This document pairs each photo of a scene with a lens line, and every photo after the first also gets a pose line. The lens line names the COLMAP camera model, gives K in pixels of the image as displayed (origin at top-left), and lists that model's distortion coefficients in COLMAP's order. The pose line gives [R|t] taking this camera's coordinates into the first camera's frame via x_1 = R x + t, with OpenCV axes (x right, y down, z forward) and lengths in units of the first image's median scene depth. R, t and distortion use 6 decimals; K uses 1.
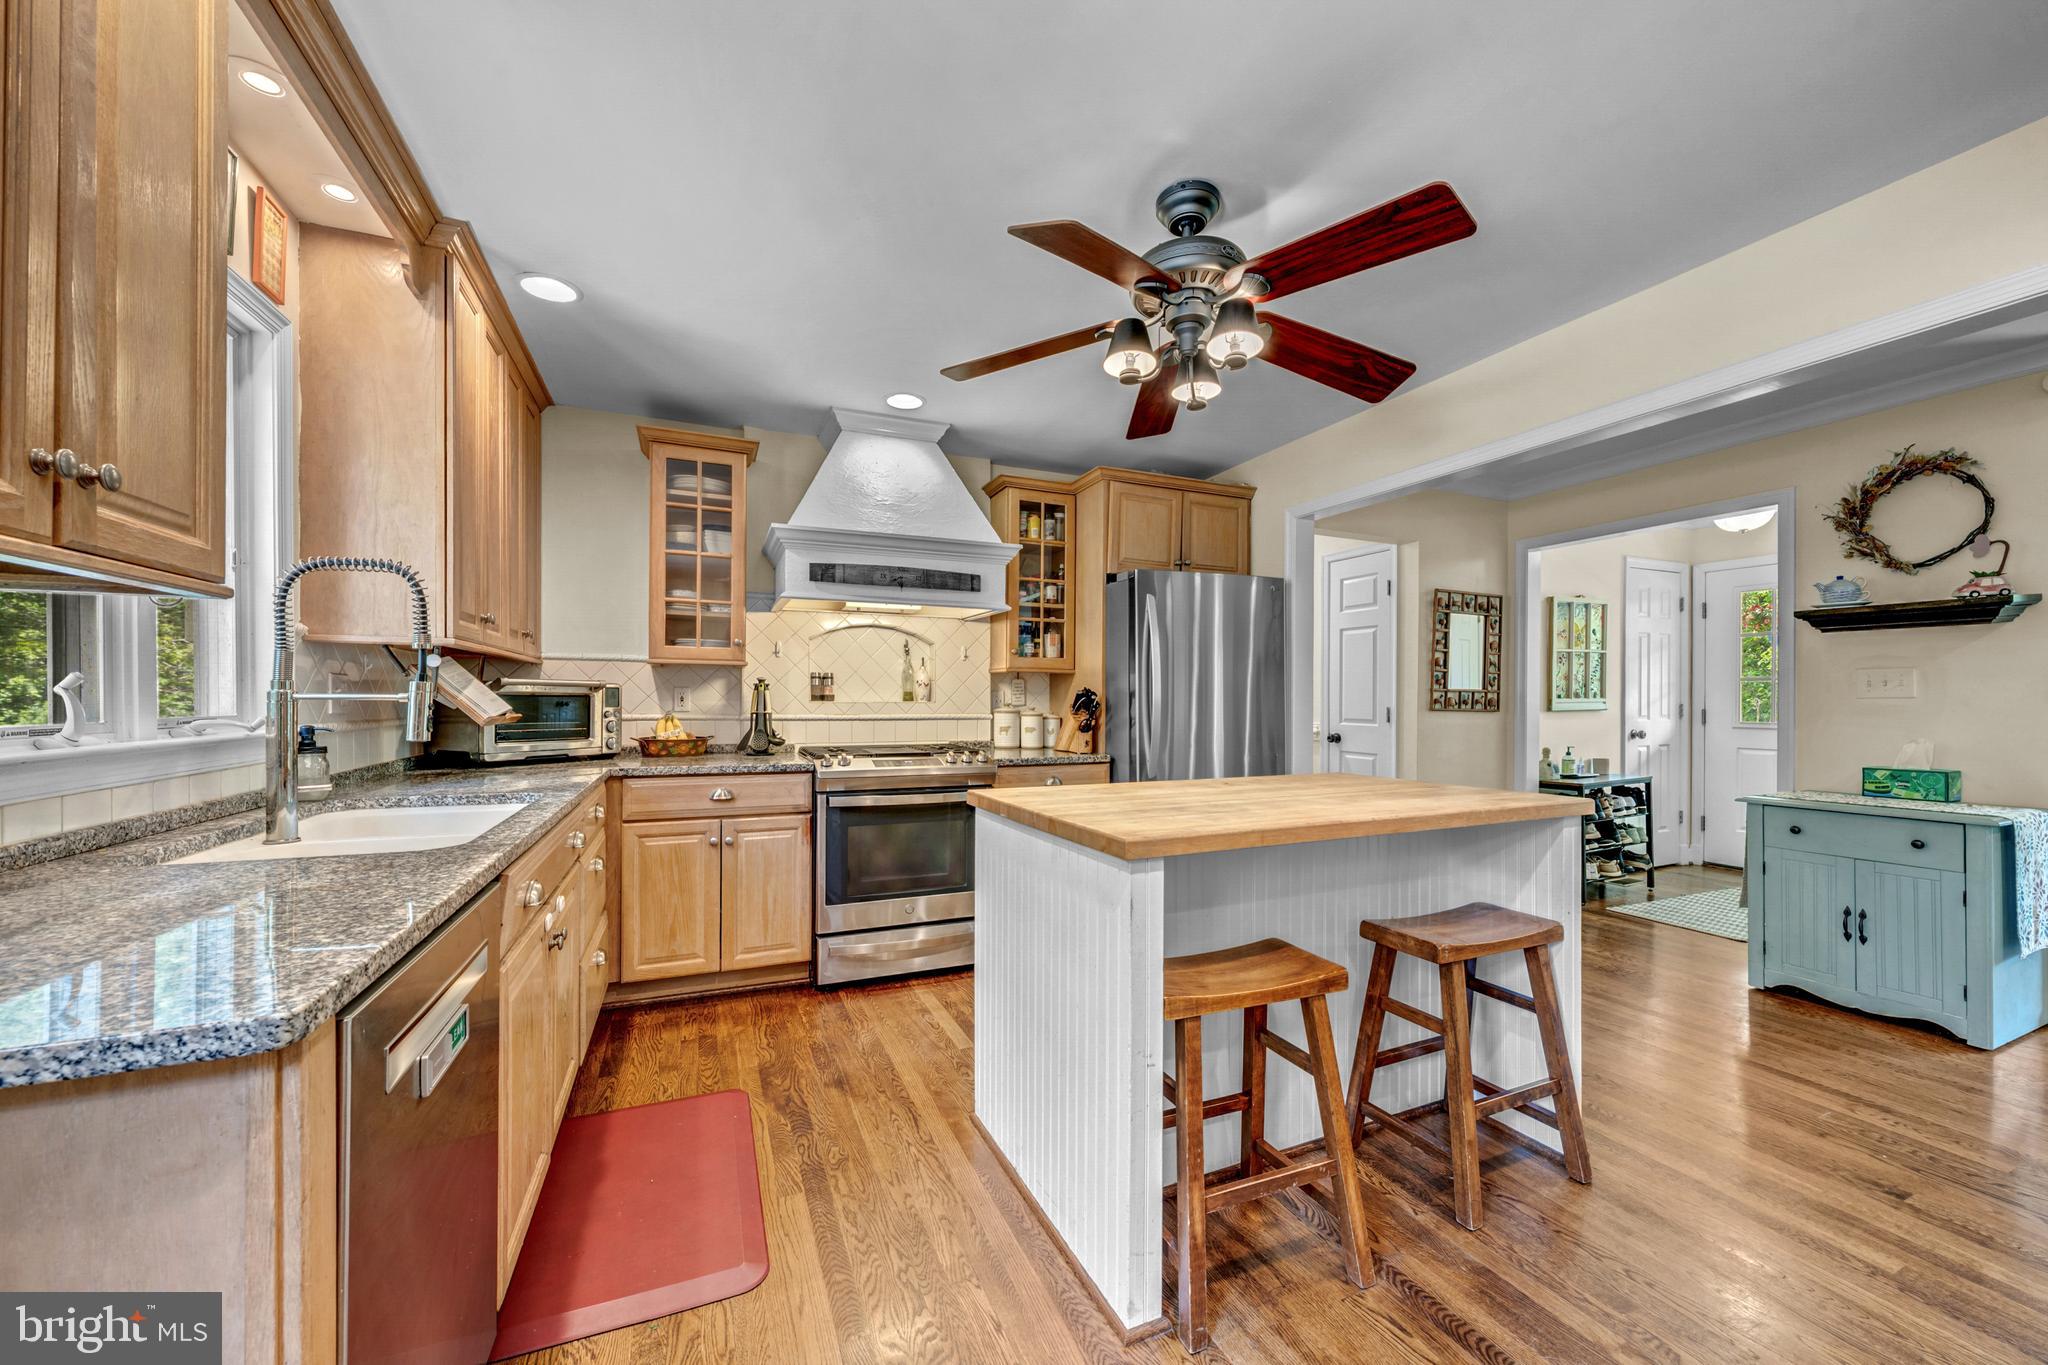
lens RADIAL K [[739.8, 0, 1020.4], [0, 739.8, 697.4], [0, 0, 1]] dist [-0.000119, 0.000061]
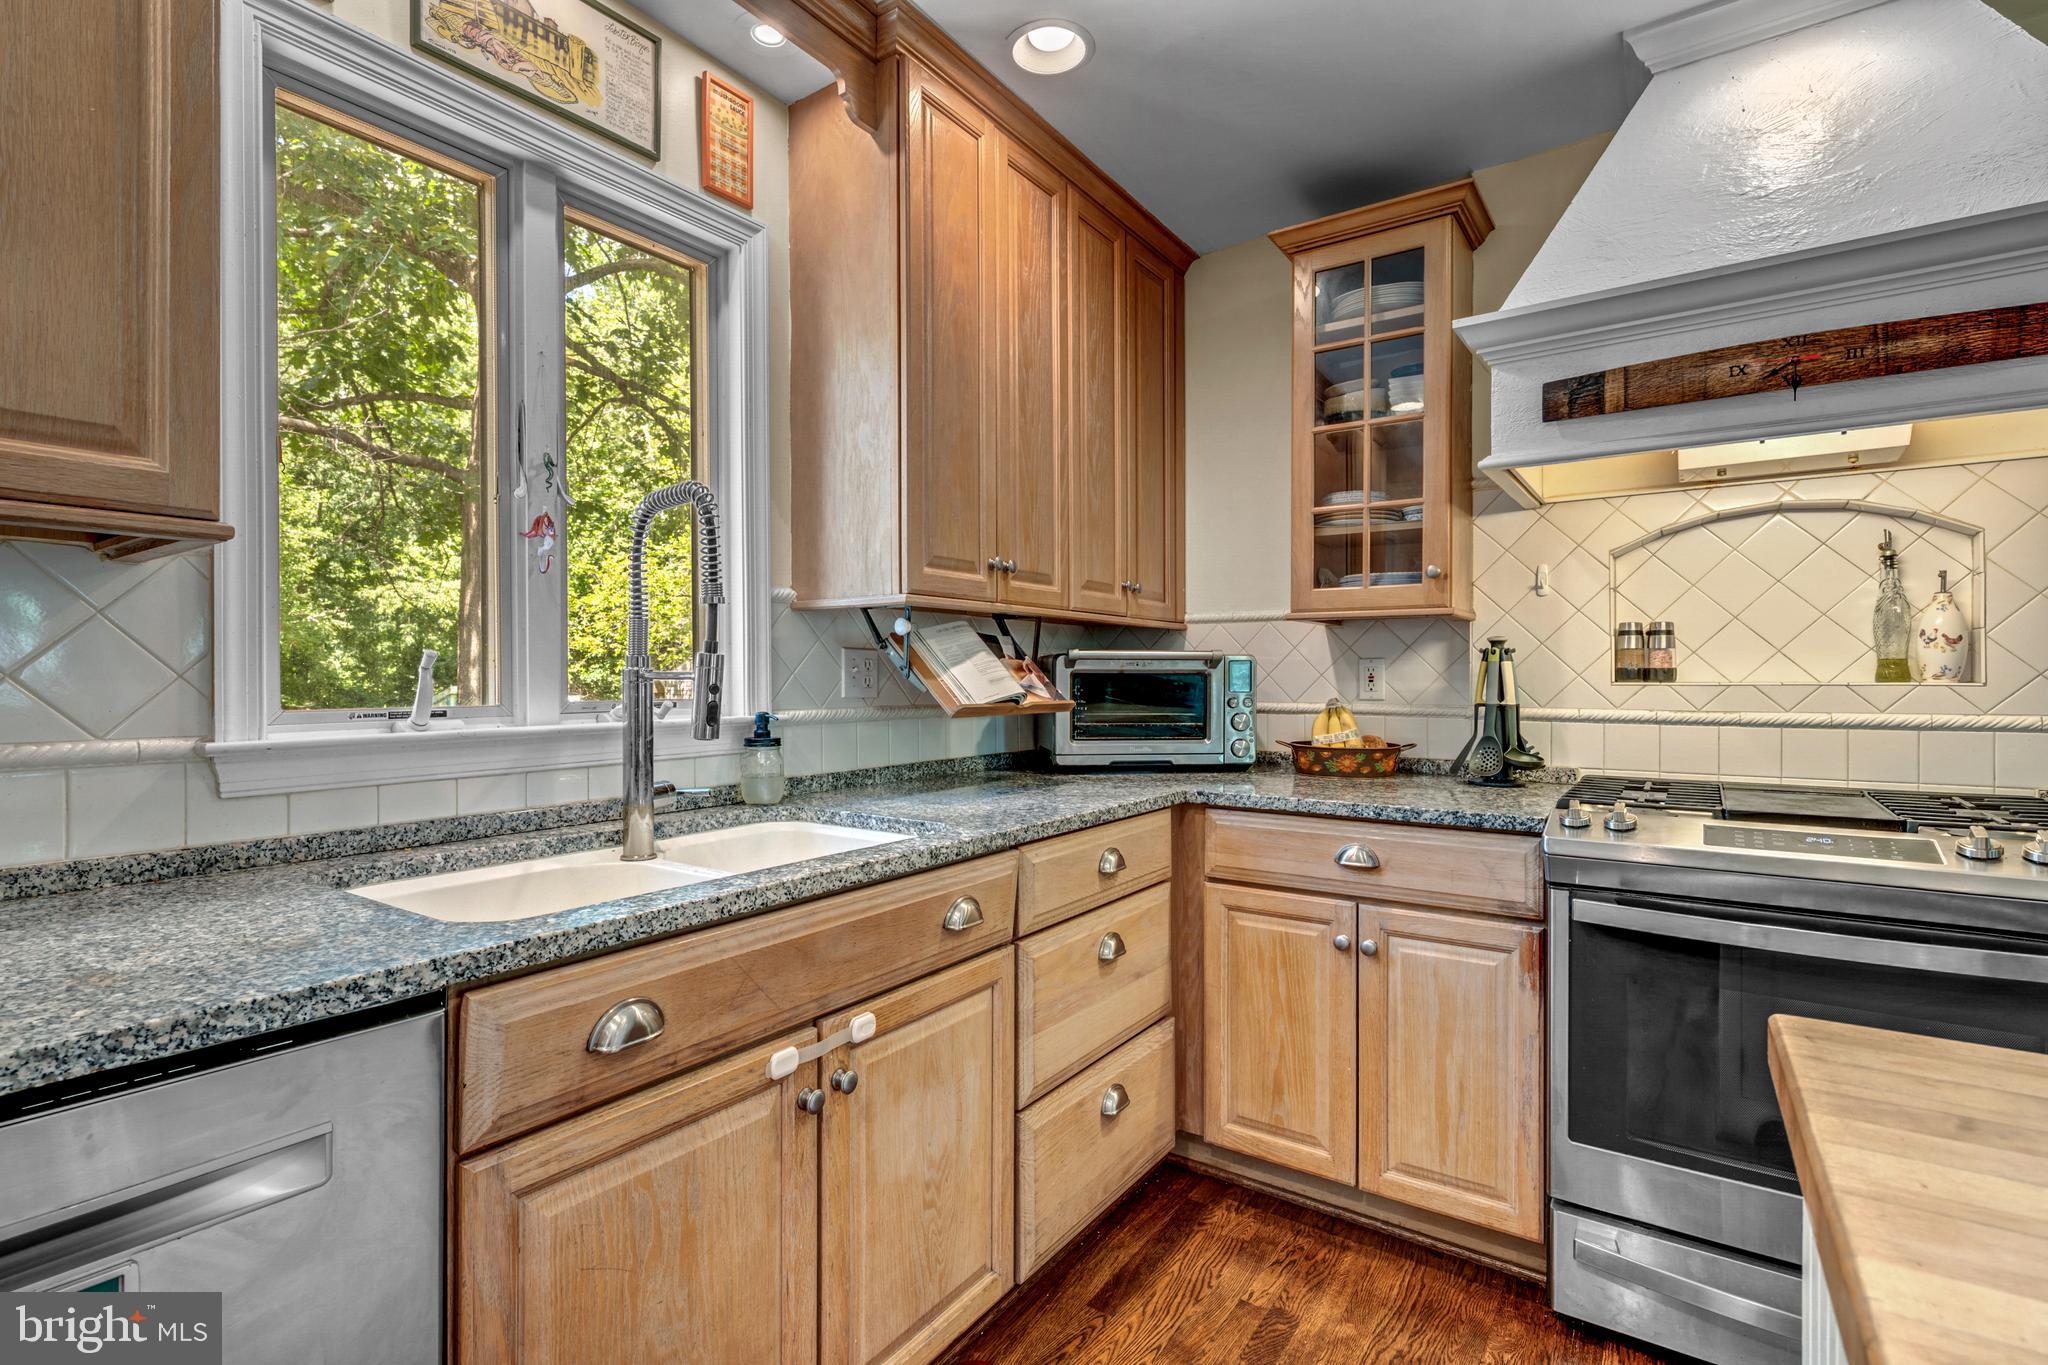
lens RADIAL K [[964.9, 0, 1023.6], [0, 964.9, 679.8], [0, 0, 1]] dist [0.002155, -0.000584]
pose [[0.535390, -0.003099, -0.844599, 0.053393], [0.004676, 0.999989, -0.000706, 0.002897], [0.844592, -0.003571, 0.535399, 0.410802]]
